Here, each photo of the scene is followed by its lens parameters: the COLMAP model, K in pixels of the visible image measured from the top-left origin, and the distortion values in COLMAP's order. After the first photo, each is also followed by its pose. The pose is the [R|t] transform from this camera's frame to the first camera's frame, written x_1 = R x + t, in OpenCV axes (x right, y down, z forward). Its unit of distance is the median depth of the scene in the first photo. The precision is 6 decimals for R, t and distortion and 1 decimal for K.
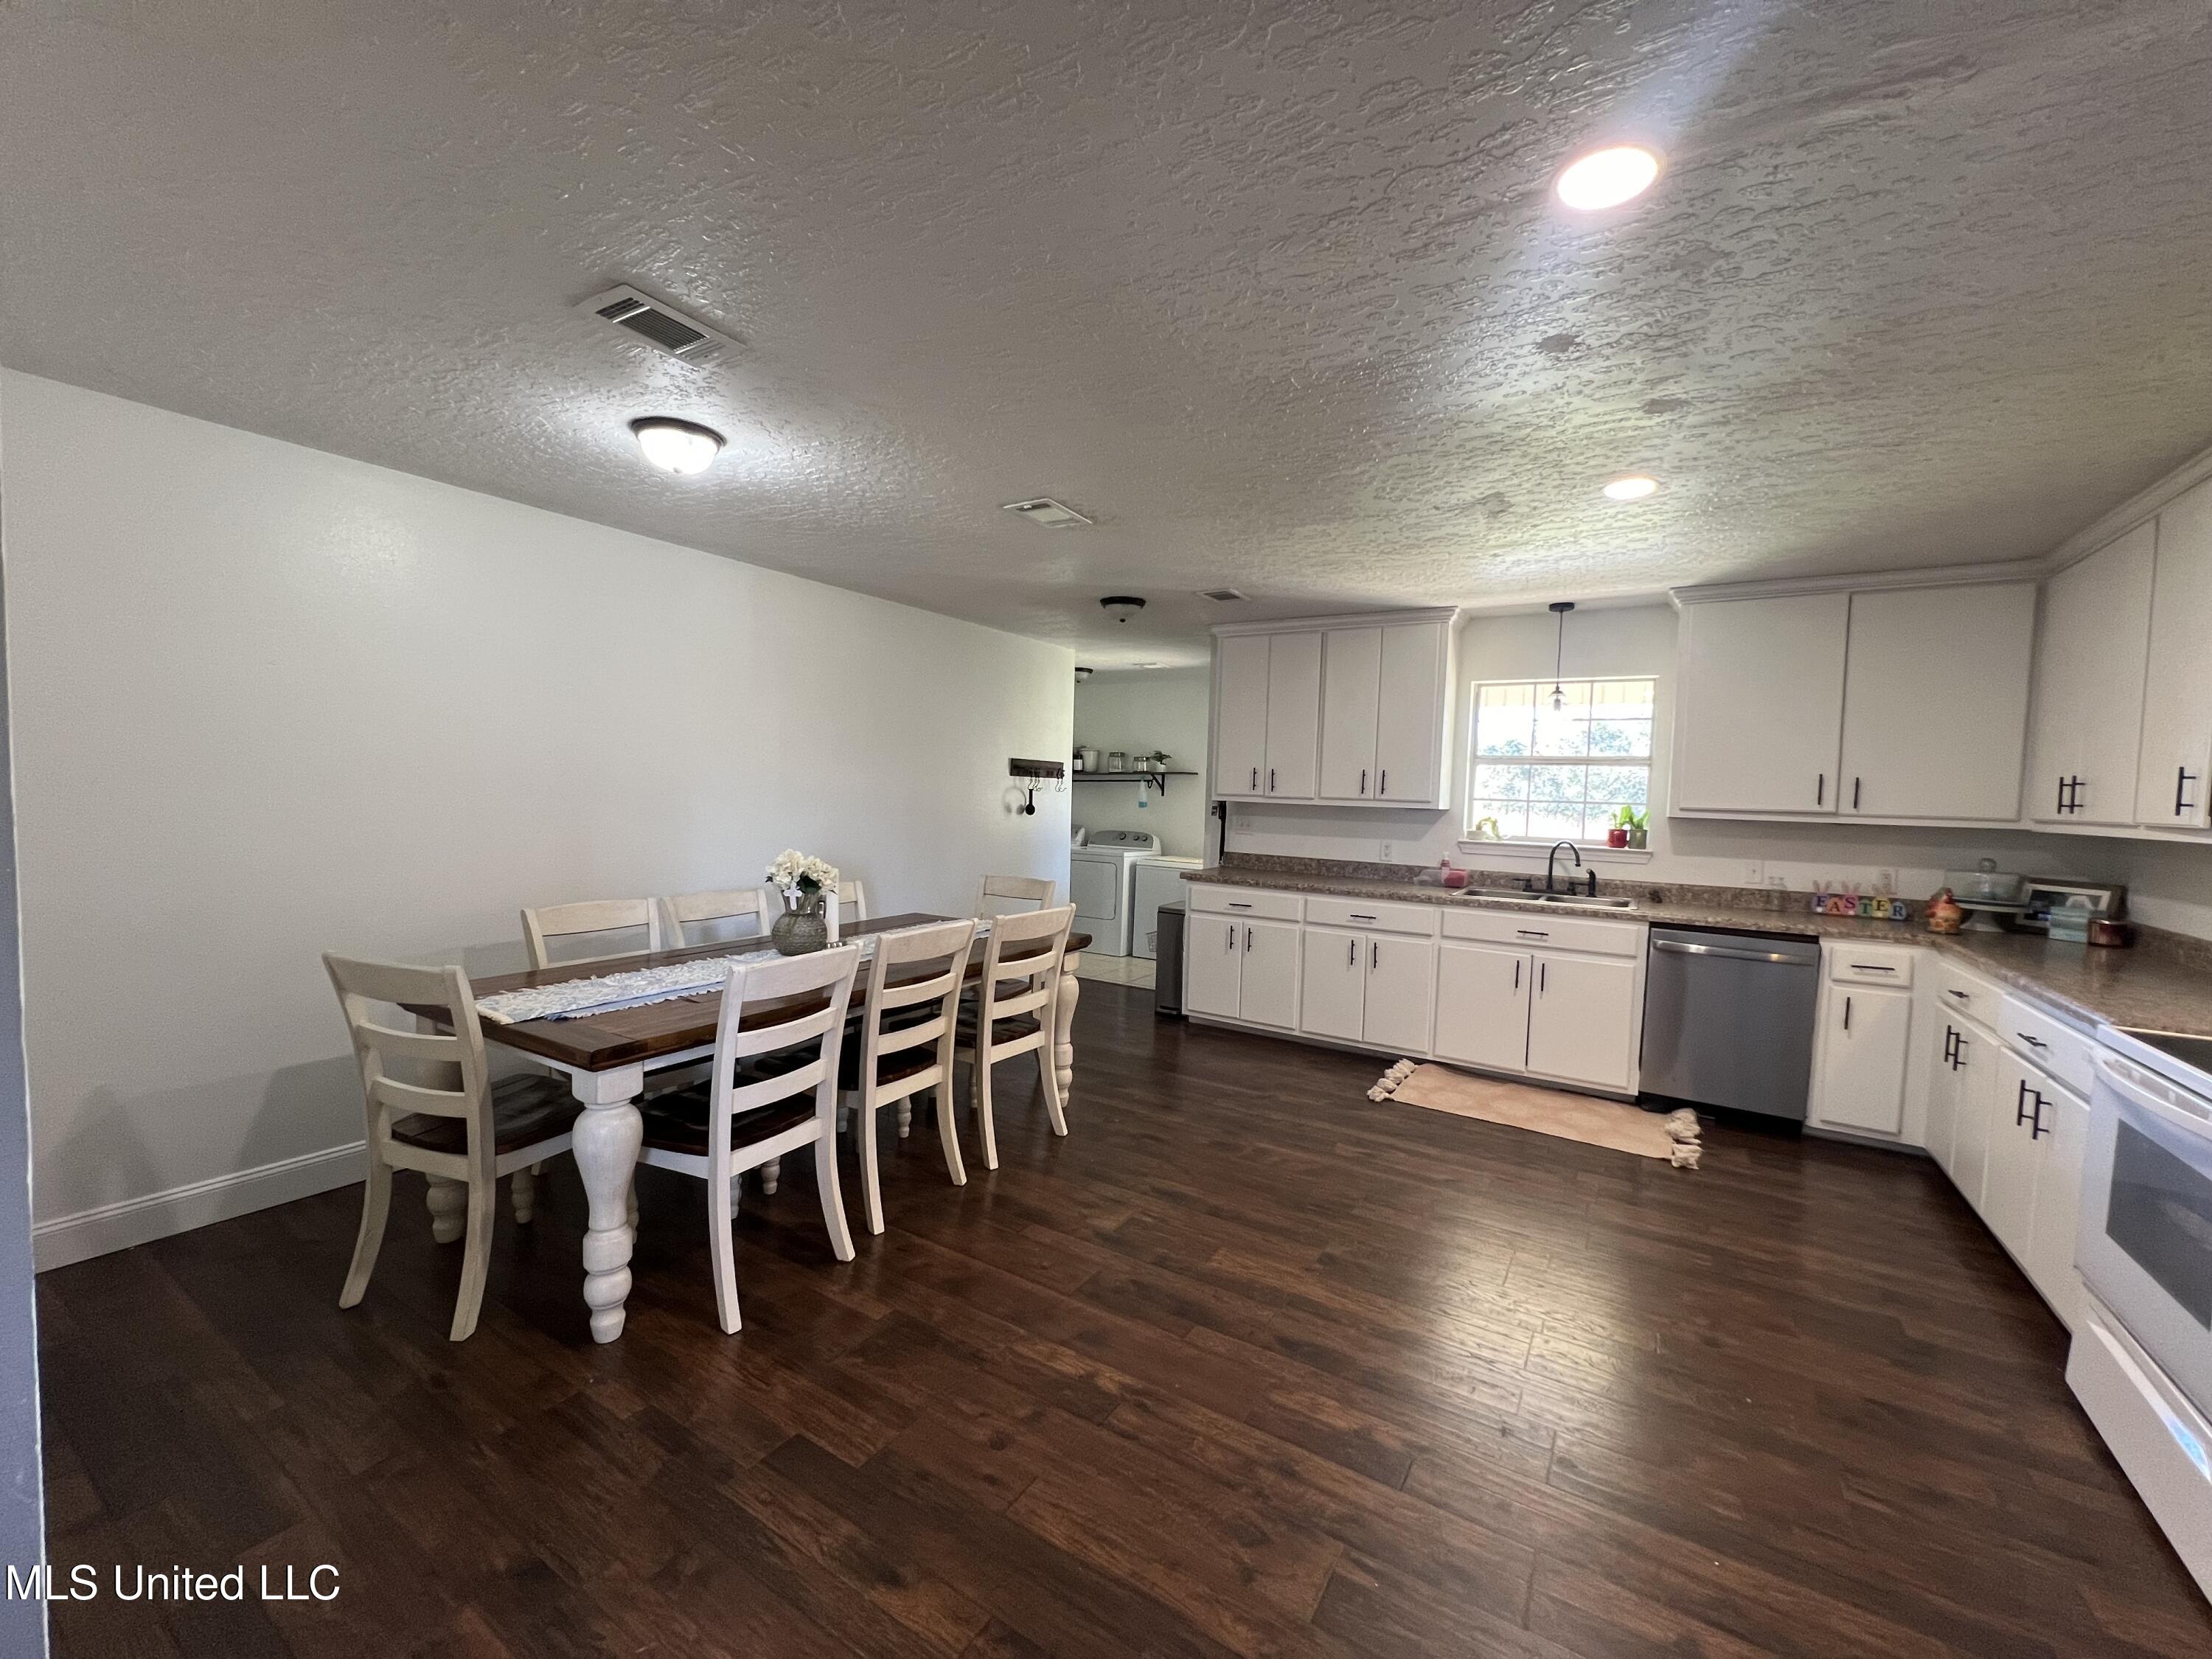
lens RADIAL K [[884.7, 0, 1106.3], [0, 884.7, 836.8], [0, 0, 1]] dist [-0.002337, 0.000300]
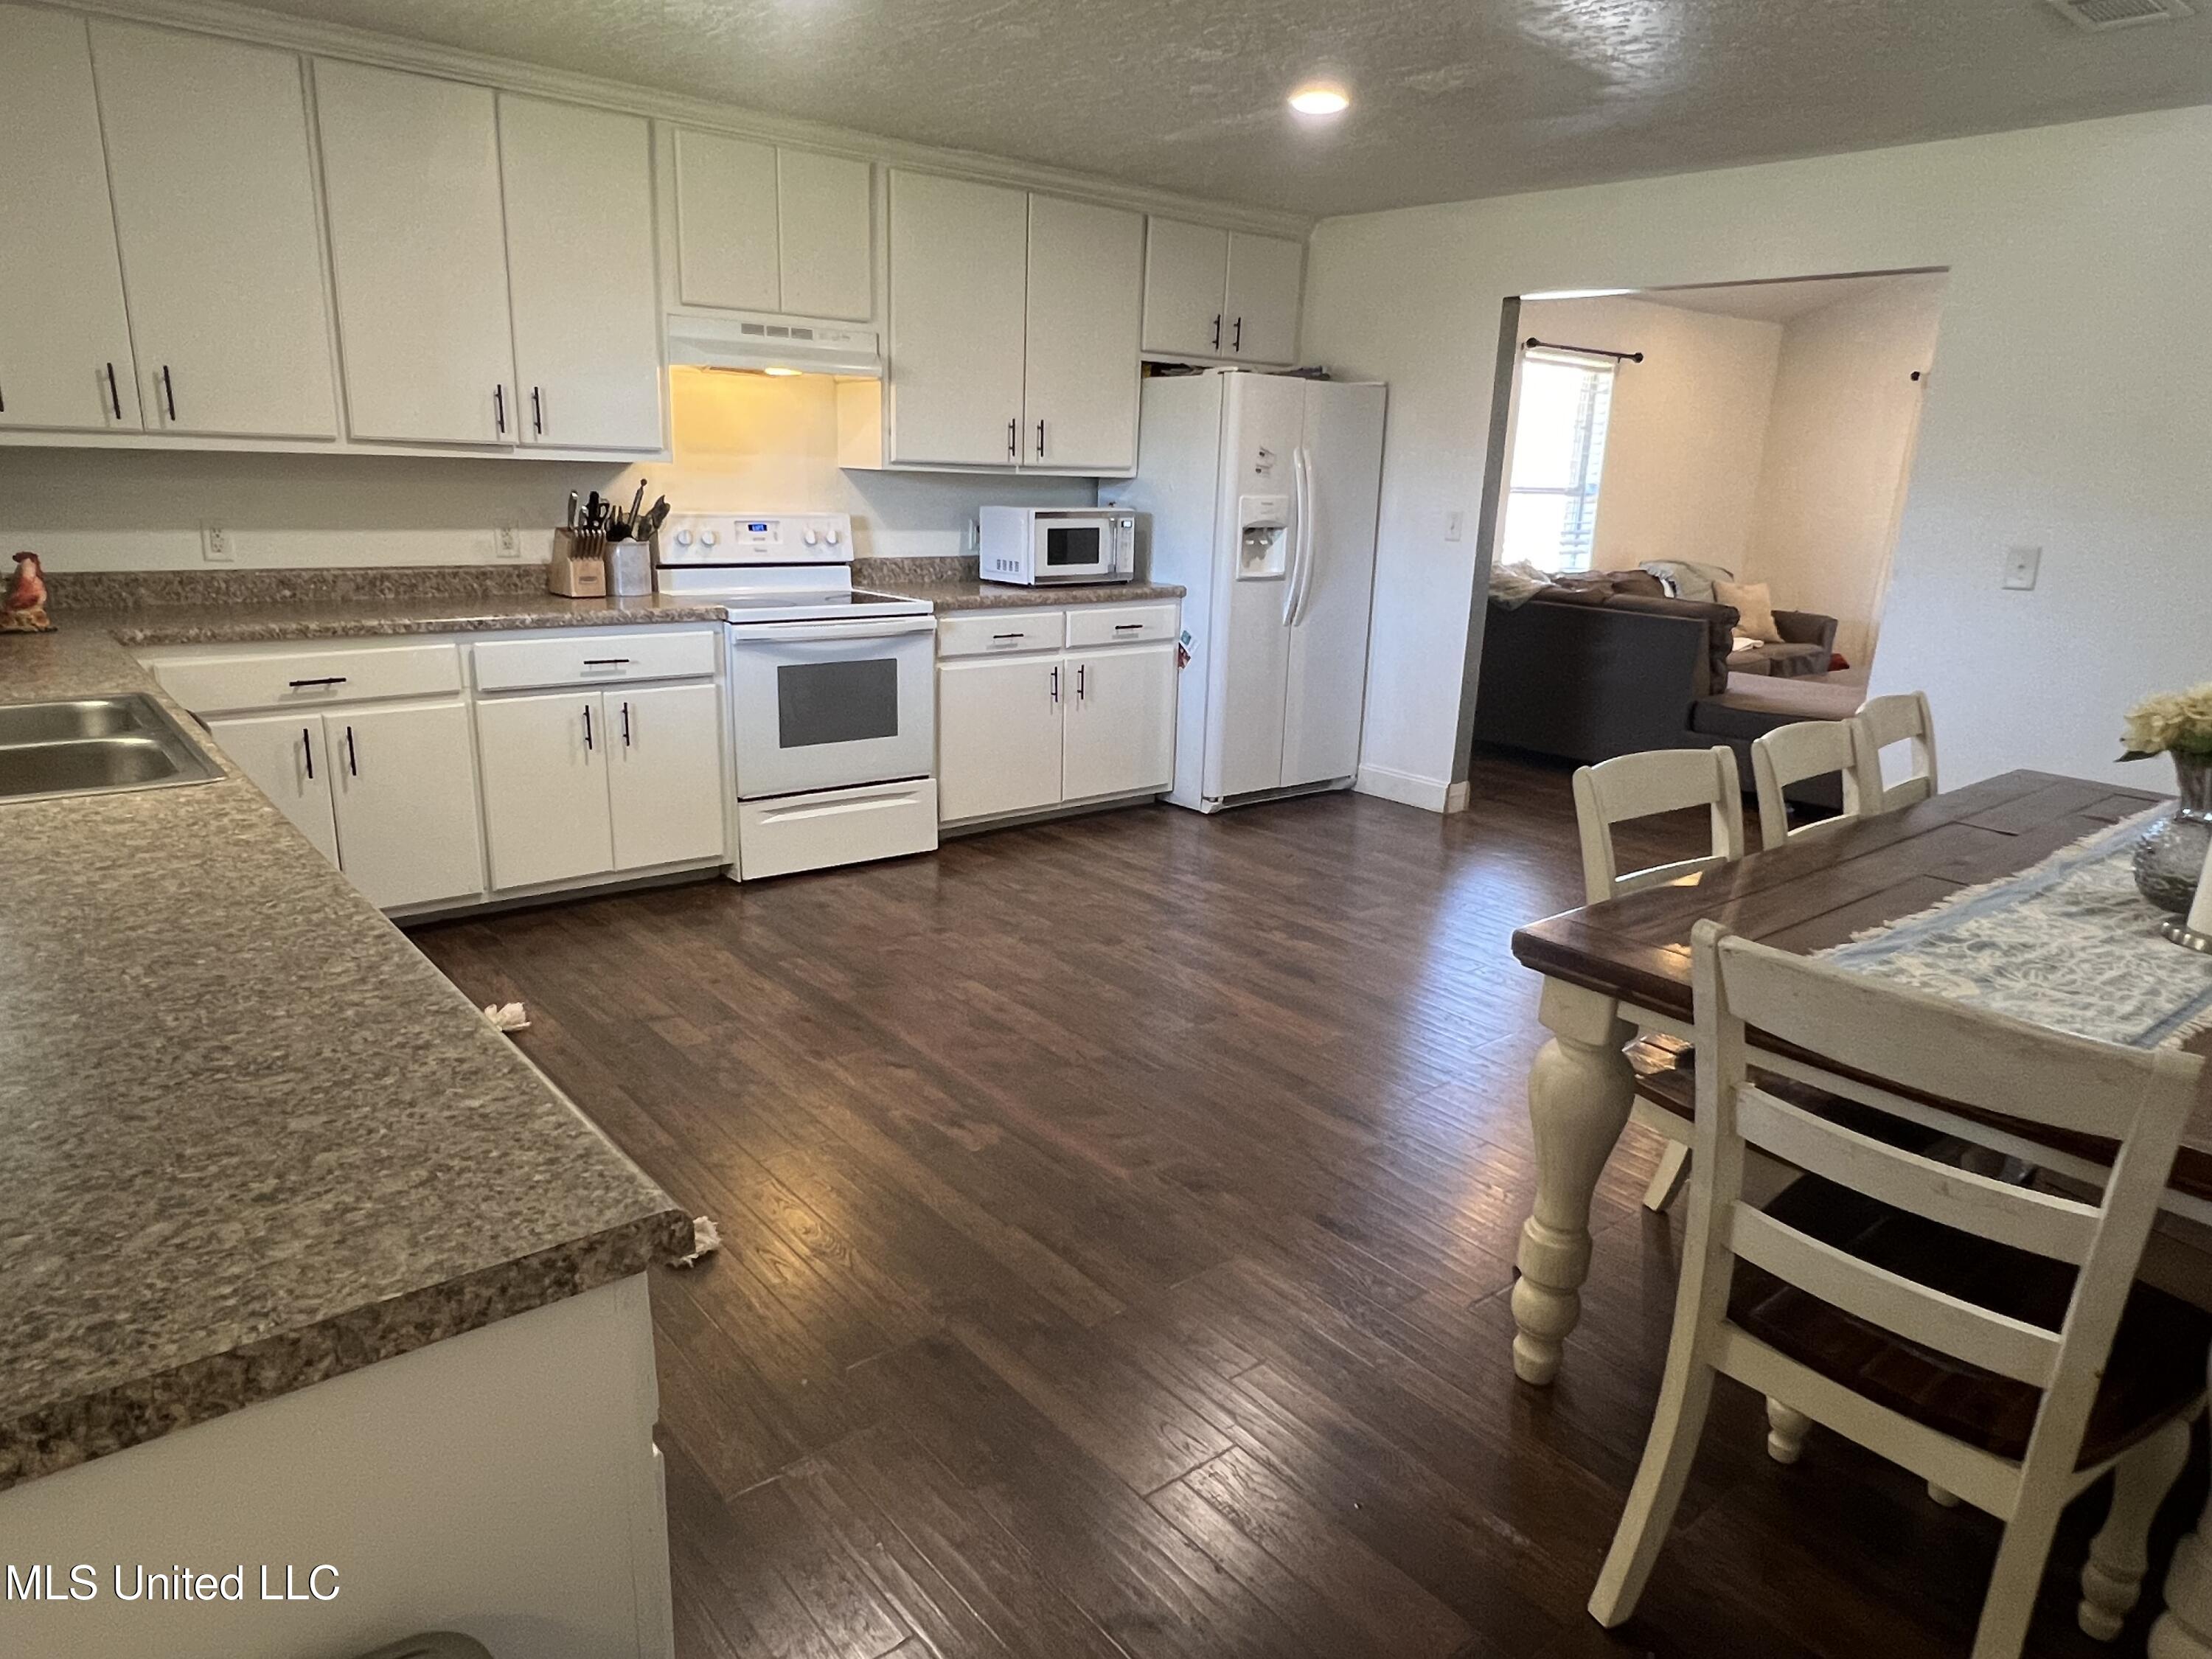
lens RADIAL K [[1393.5, 0, 1105.9], [0, 1393.5, 852.6], [0, 0, 1]] dist [0.001378, -0.005458]
pose [[-0.947489, -0.147862, 0.283550, -0.016293], [-0.047866, 0.942269, 0.331417, -0.080239], [-0.316185, 0.300442, -0.899868, 1.404899]]
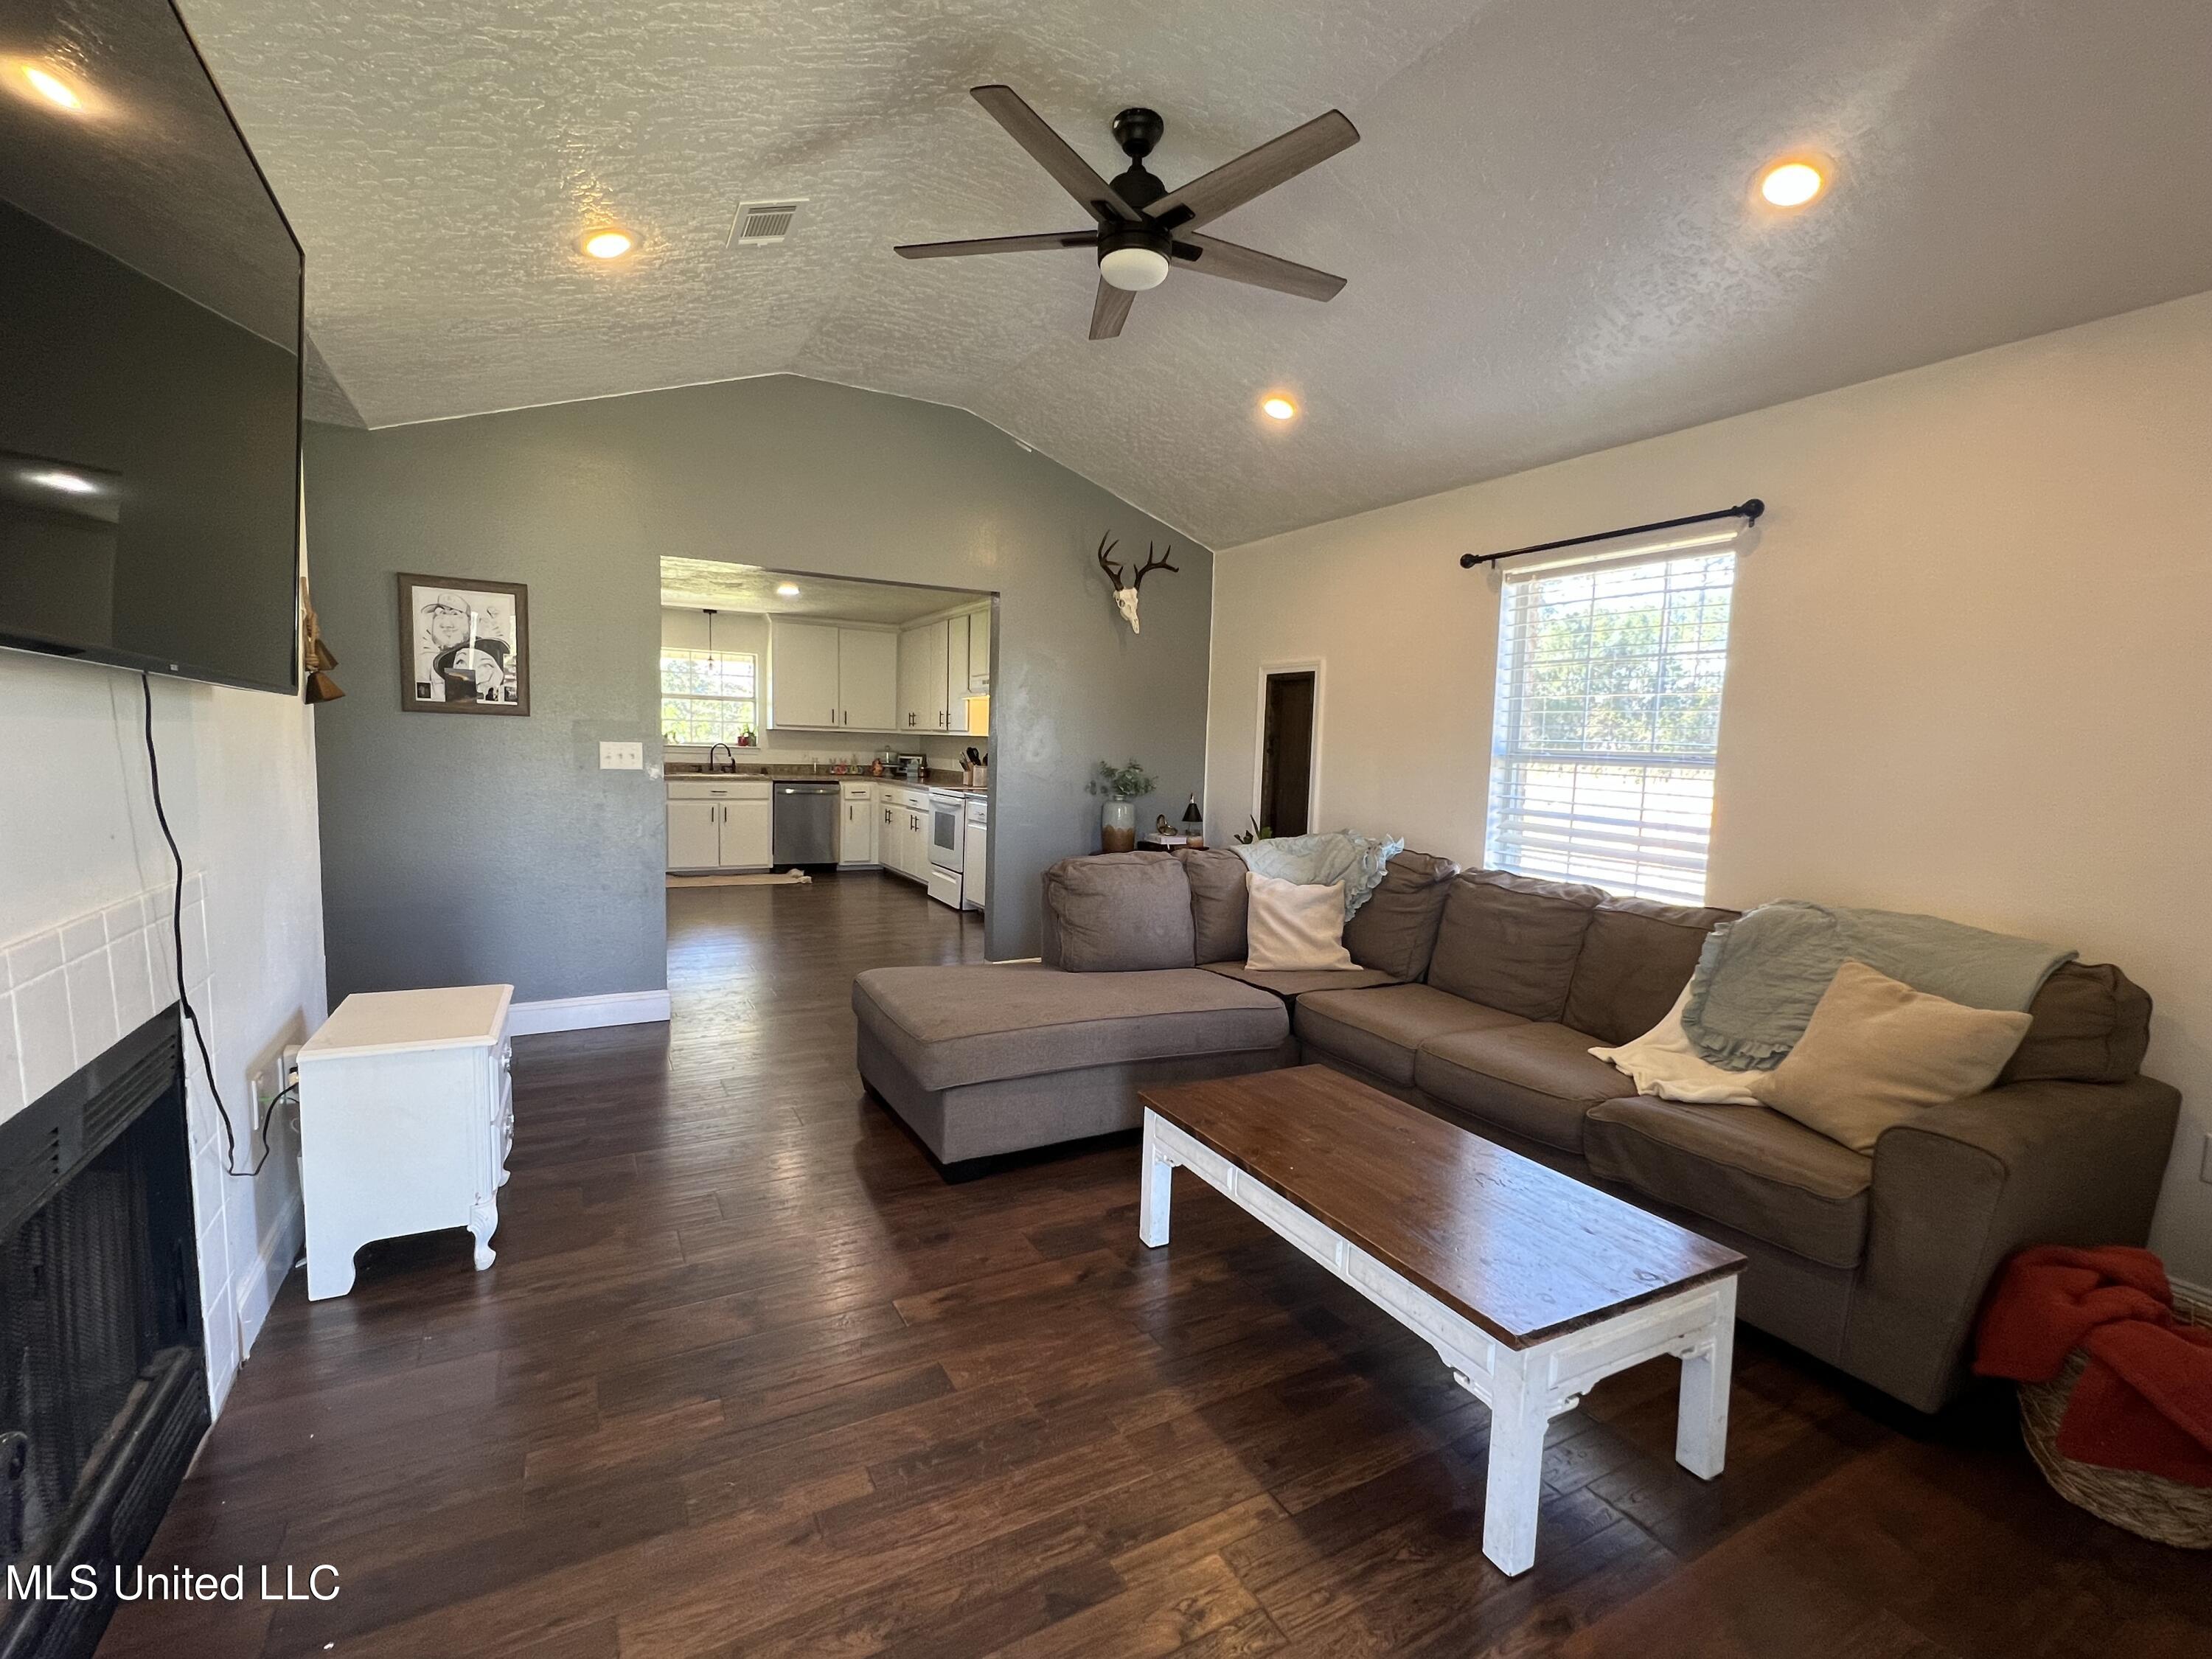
lens RADIAL K [[987.8, 0, 1107.6], [0, 987.8, 835.0], [0, 0, 1]] dist [0.001378, 0.000349]
pose [[0.483880, -0.094923, 0.869971, -0.948548], [0.030111, 0.995317, 0.091852, 0.033189], [-0.874616, -0.018250, 0.484472, -0.734372]]
